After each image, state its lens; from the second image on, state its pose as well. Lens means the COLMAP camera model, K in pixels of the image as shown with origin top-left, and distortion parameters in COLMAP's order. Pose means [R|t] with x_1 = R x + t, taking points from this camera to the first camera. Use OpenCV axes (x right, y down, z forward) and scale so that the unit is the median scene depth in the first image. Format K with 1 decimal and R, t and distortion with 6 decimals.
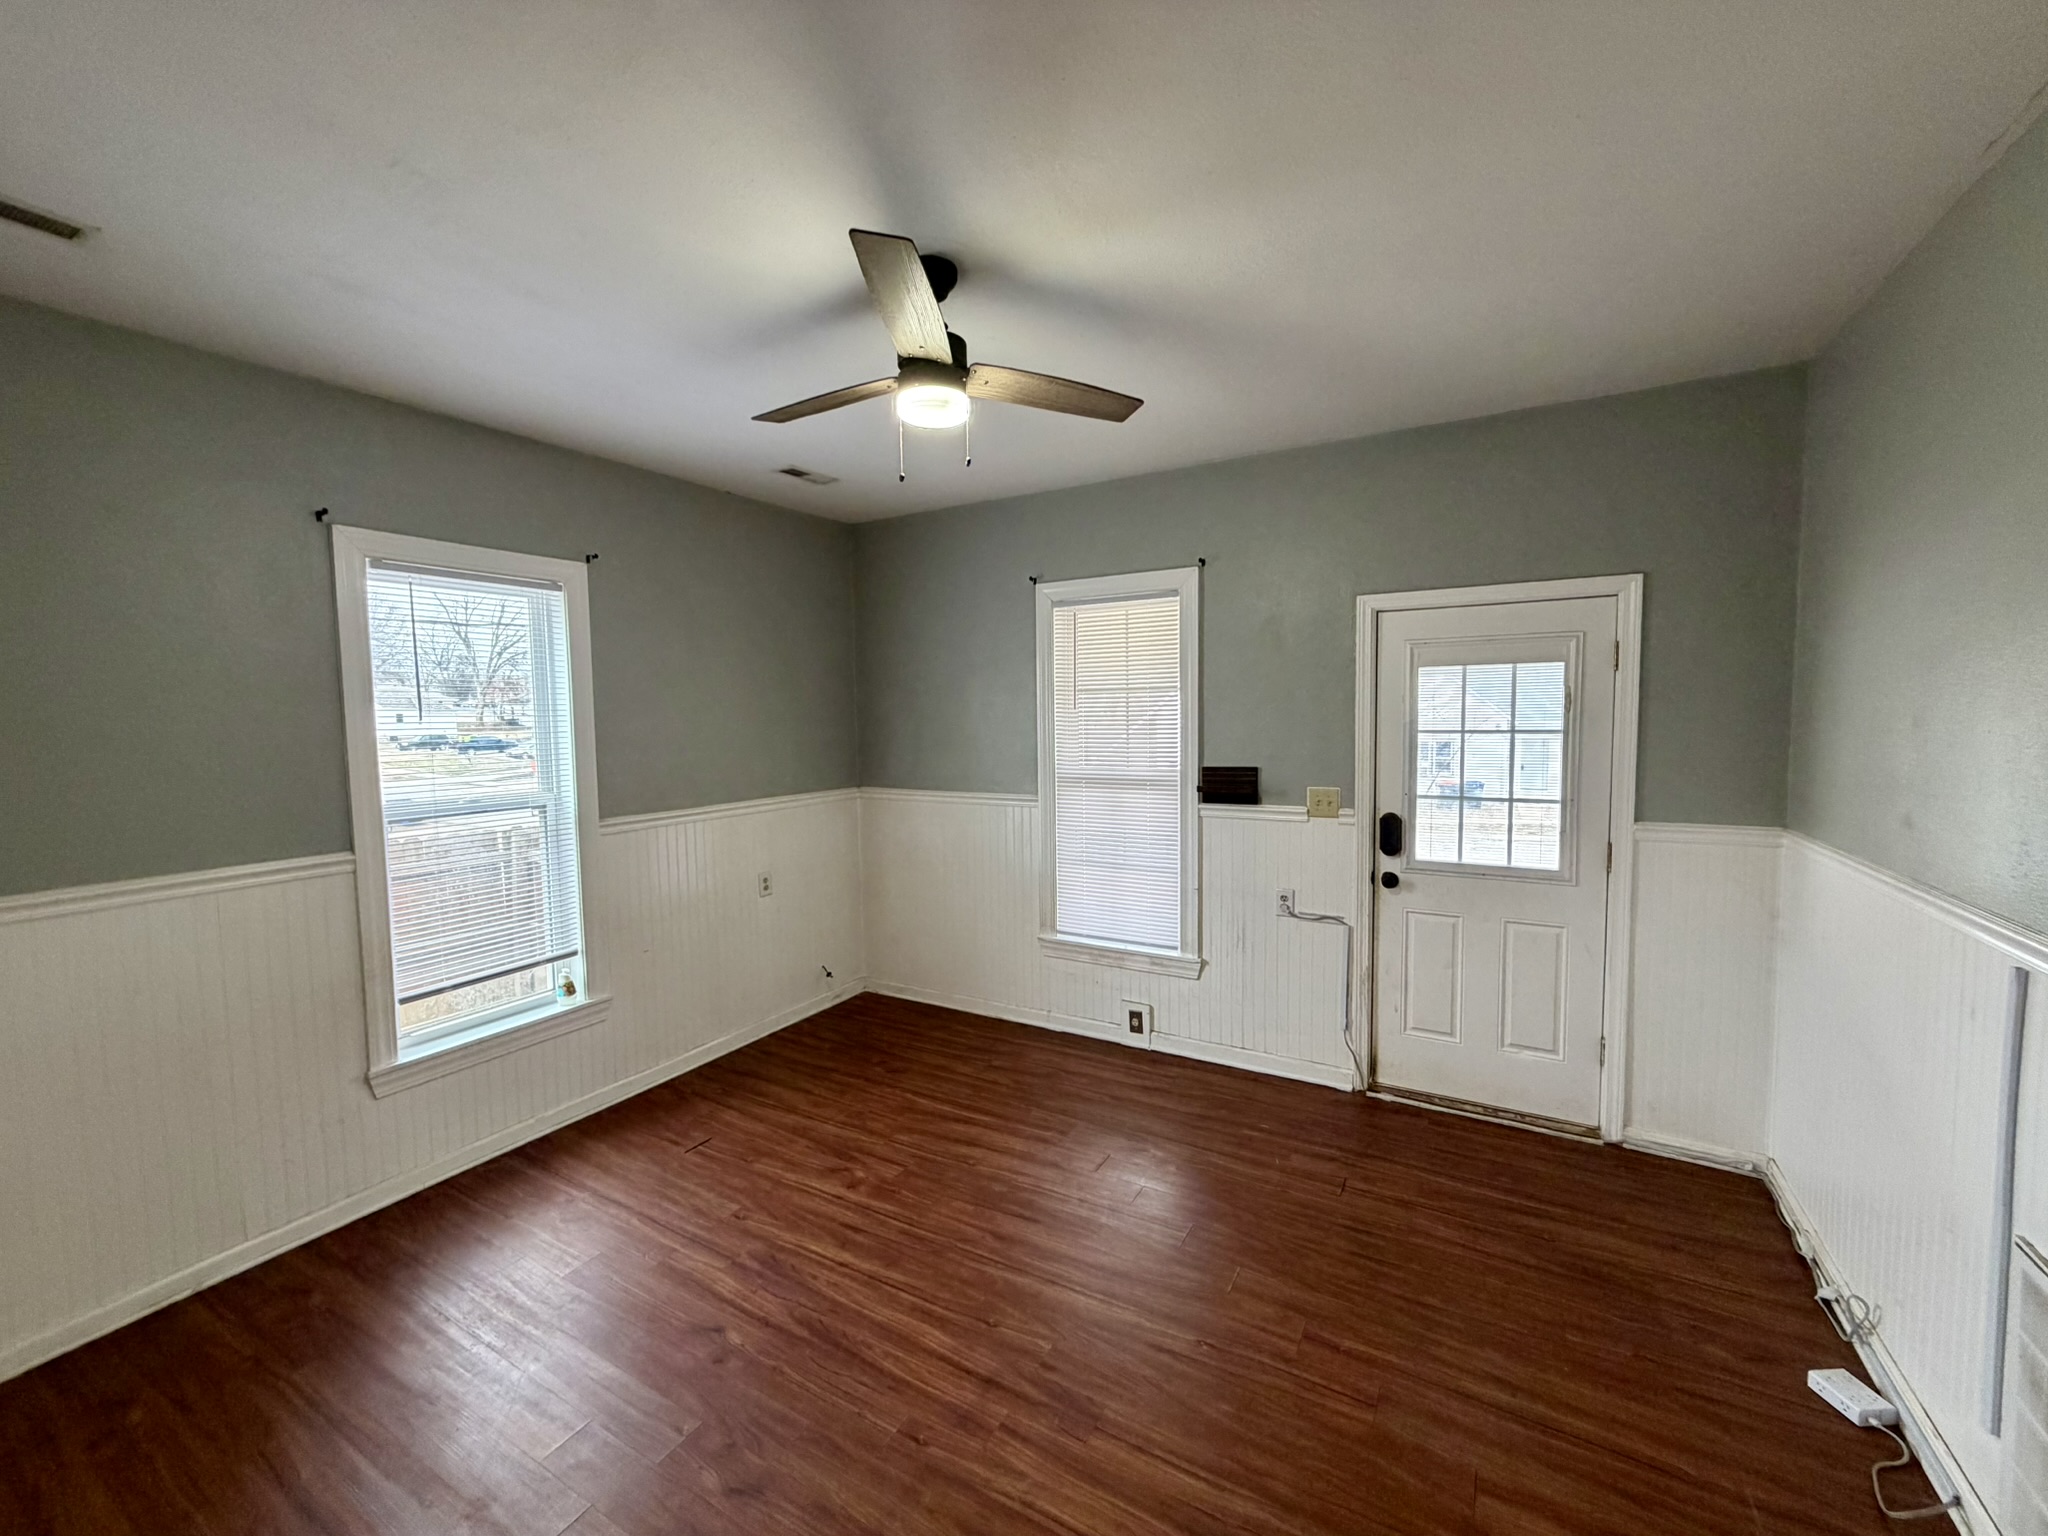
lens RADIAL K [[828.6, 0, 1024.0], [0, 828.6, 768.0], [0, 0, 1]] dist [-0.000738, -0.000147]
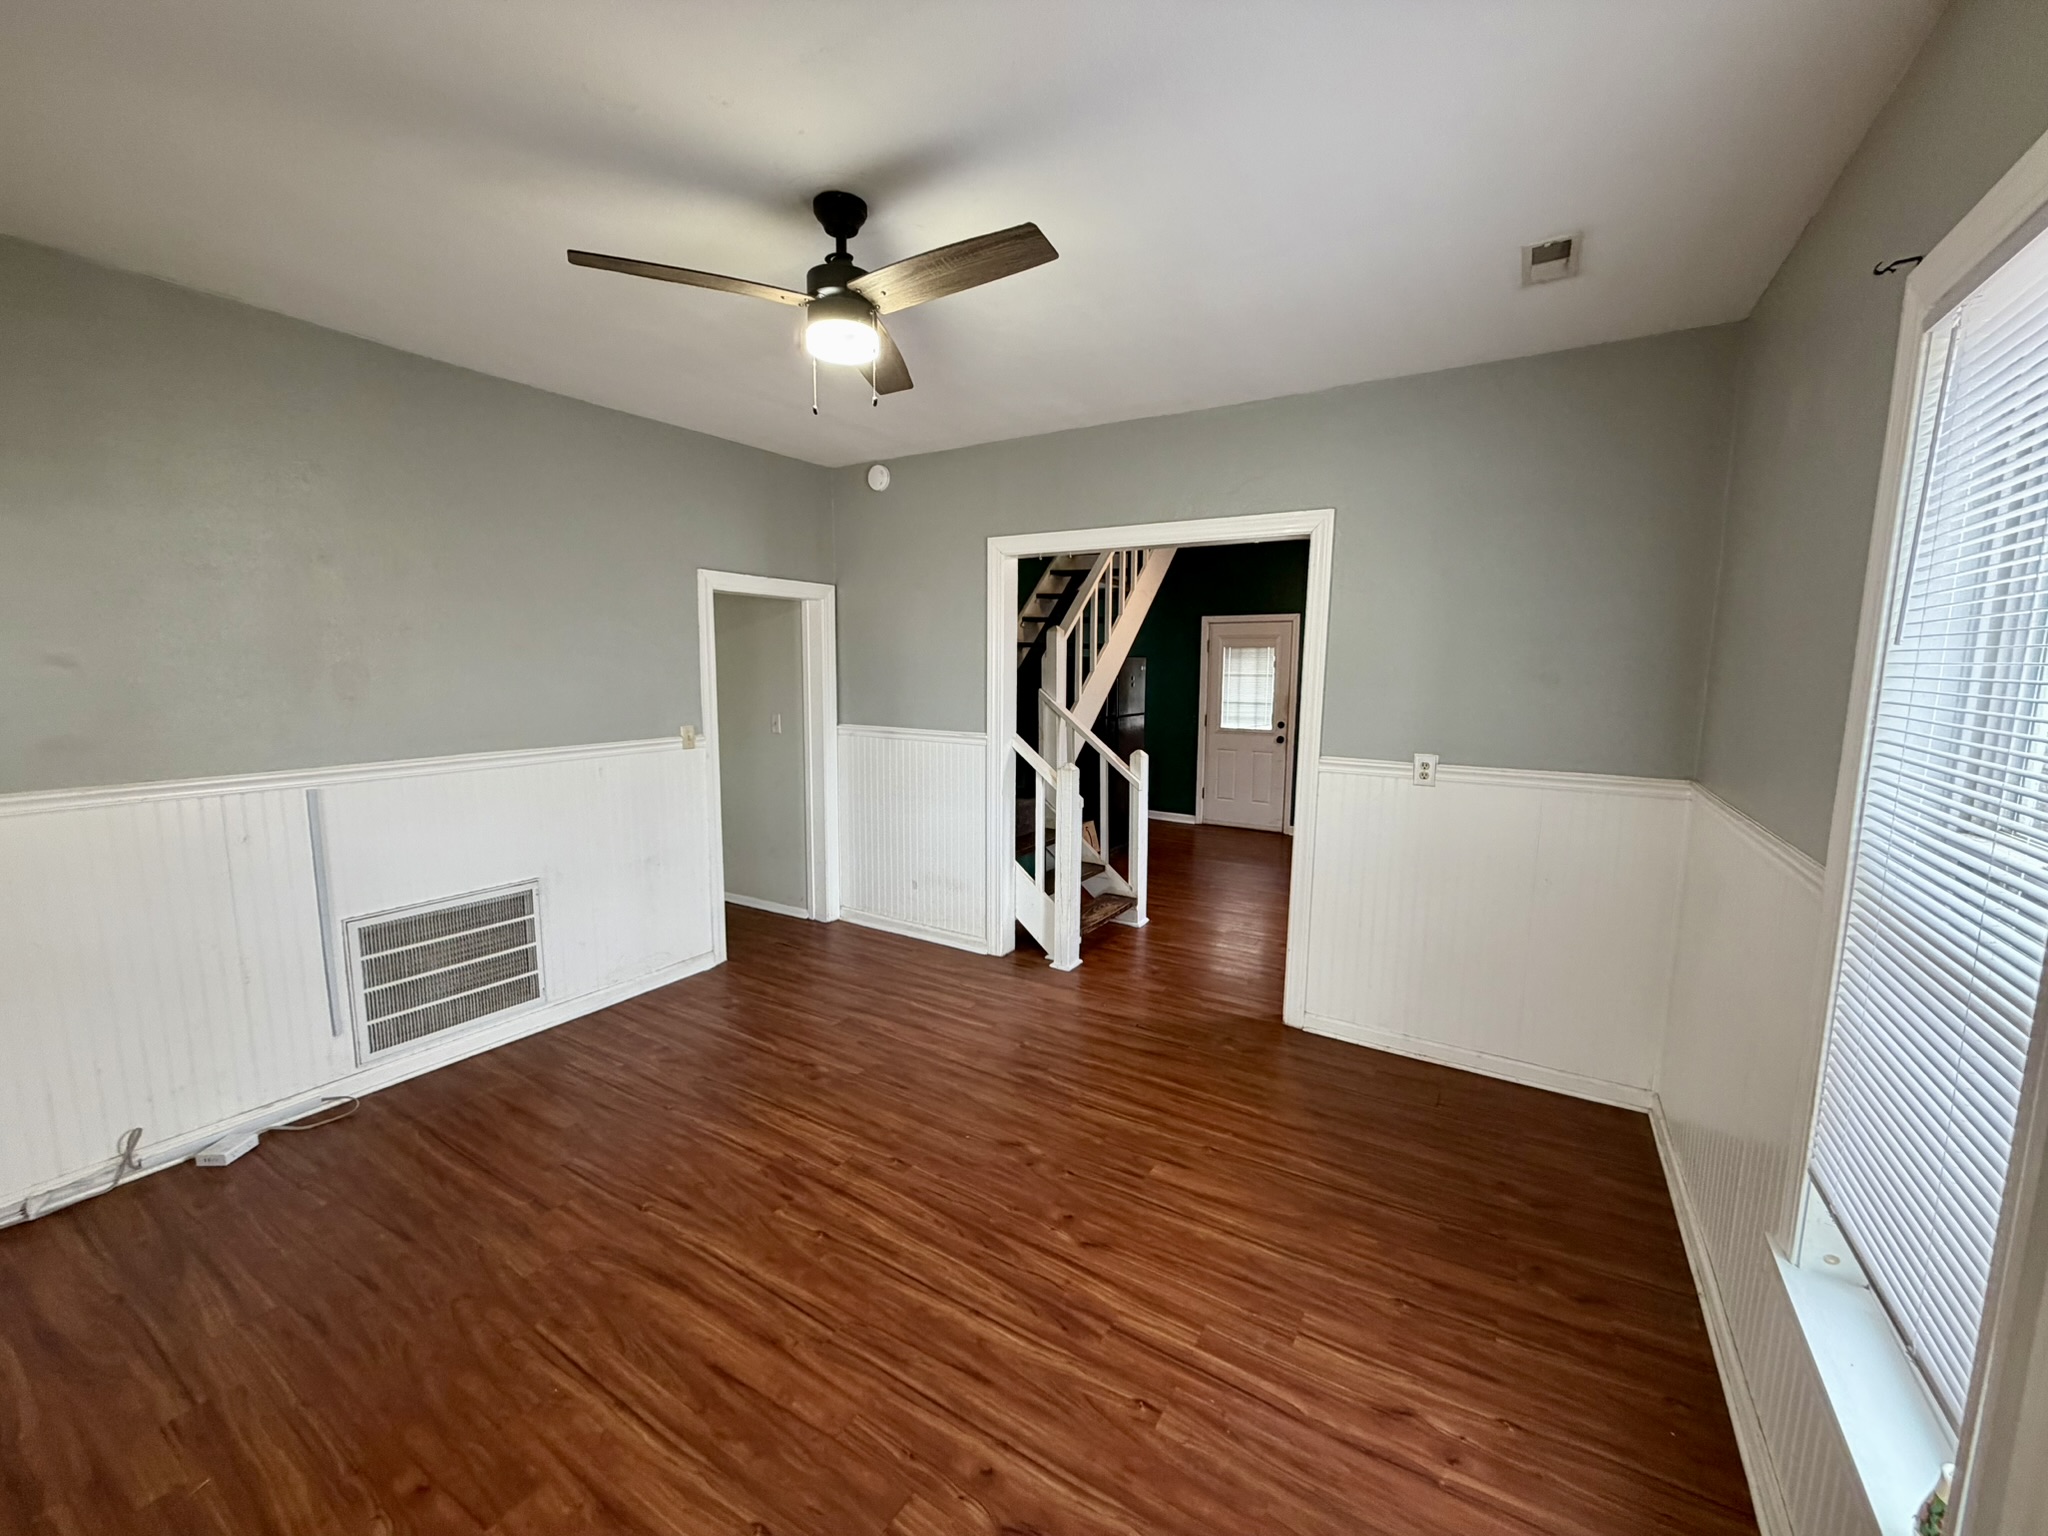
lens RADIAL K [[812.1, 0, 1018.0], [0, 812.1, 765.3], [0, 0, 1]] dist [-0.000455, 0.000005]
pose [[-0.999407, 0.004139, 0.034175, -0.312572], [0.010948, 0.979416, 0.201553, -0.110021], [-0.032638, 0.201807, -0.978881, 1.808976]]
